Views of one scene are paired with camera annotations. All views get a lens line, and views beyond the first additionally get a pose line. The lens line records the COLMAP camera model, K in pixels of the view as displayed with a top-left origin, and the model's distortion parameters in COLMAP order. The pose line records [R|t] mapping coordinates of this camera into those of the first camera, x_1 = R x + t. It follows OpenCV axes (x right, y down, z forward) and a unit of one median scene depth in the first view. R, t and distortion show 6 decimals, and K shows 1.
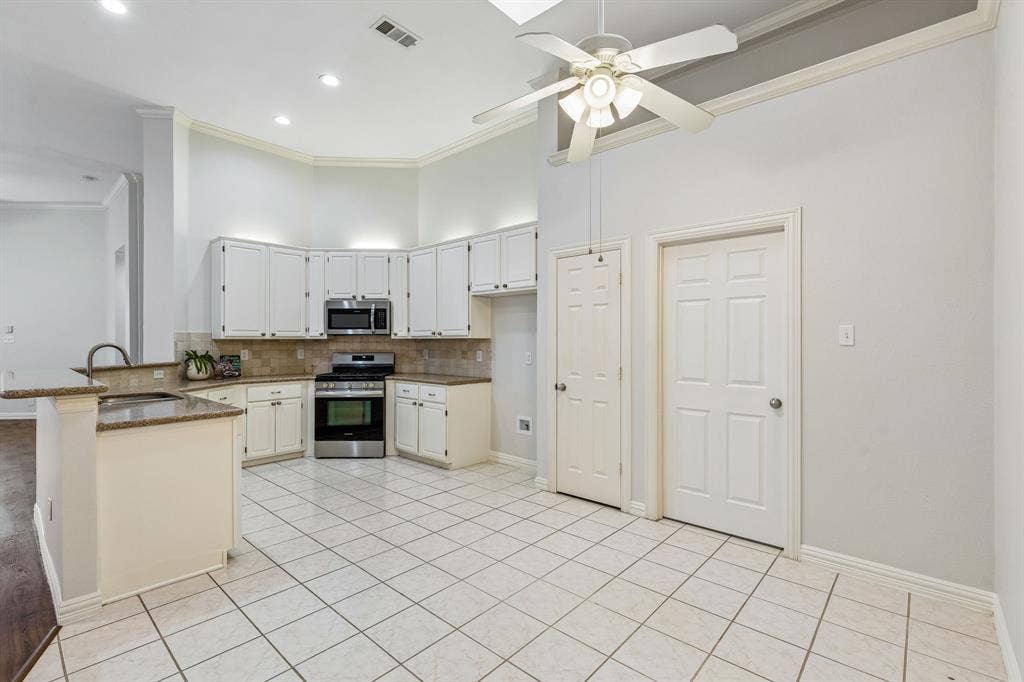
lens RADIAL K [[459.1, 0, 507.1], [0, 459.1, 333.9], [0, 0, 1]] dist [0.004333, -0.000908]
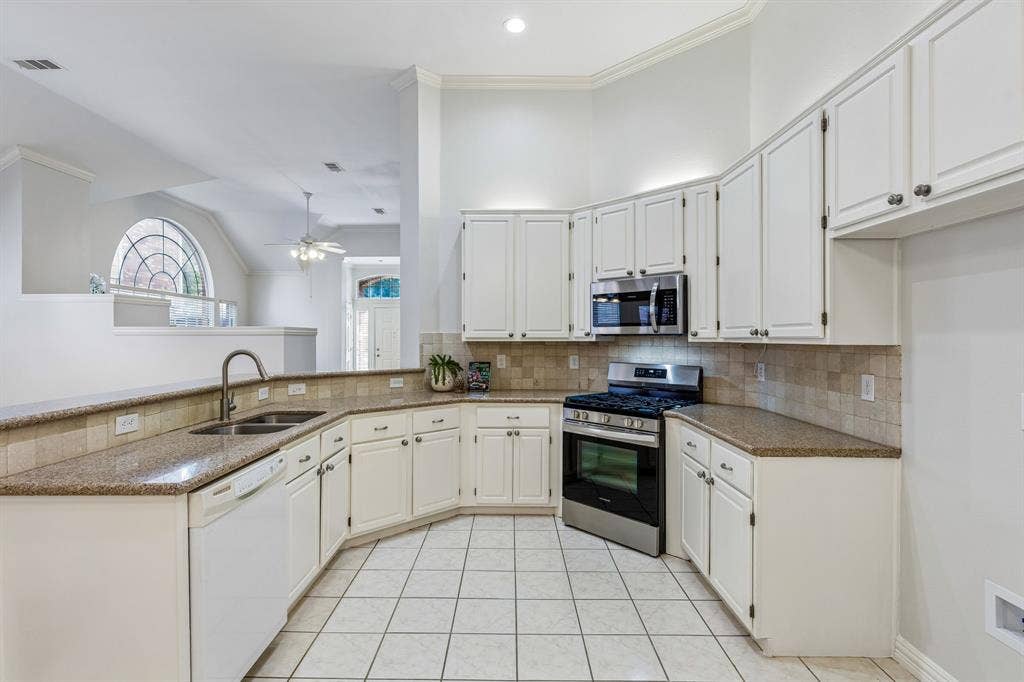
lens RADIAL K [[492.9, 0, 506.9], [0, 492.9, 335.8], [0, 0, 1]] dist [-0.001546, 0.000527]
pose [[0.665814, 0.000511, -0.746117, 0.053468], [0.009435, 0.999914, 0.009105, -0.004965], [0.746058, -0.013102, 0.665752, 0.472824]]
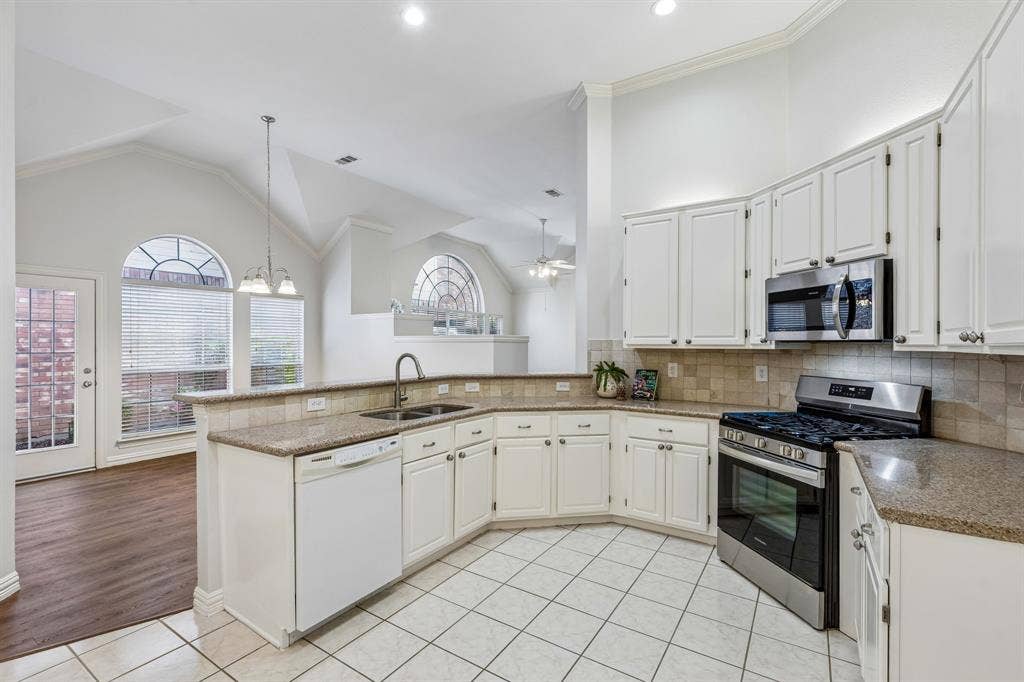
lens RADIAL K [[459.1, 0, 503.5], [0, 459.1, 344.5], [0, 0, 1]] dist [0.004333, -0.000908]
pose [[0.149730, 0.003663, -0.988720, 0.107270], [0.011190, 0.999923, 0.005399, -0.001556], [0.988664, -0.011872, 0.149677, 0.649870]]
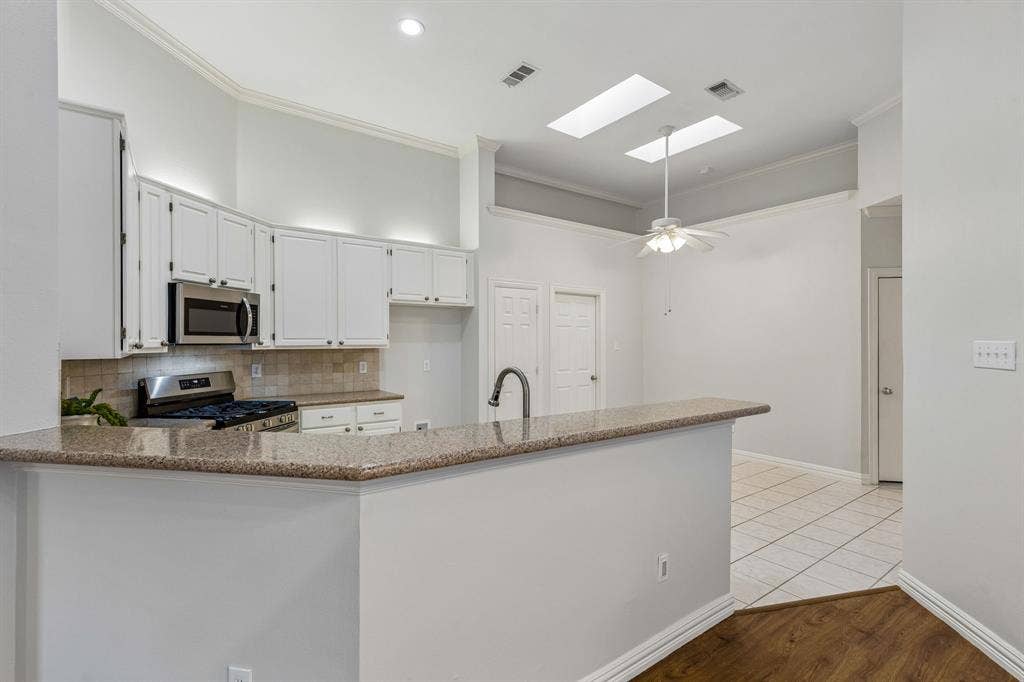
lens RADIAL K [[459.1, 0, 505.9], [0, 459.1, 337.3], [0, 0, 1]] dist [0.004333, -0.000908]
pose [[0.212278, 0.011444, 0.977142, -0.904485], [-0.006302, 0.999927, -0.010342, -0.003609], [-0.977189, -0.003962, 0.212334, 0.536320]]
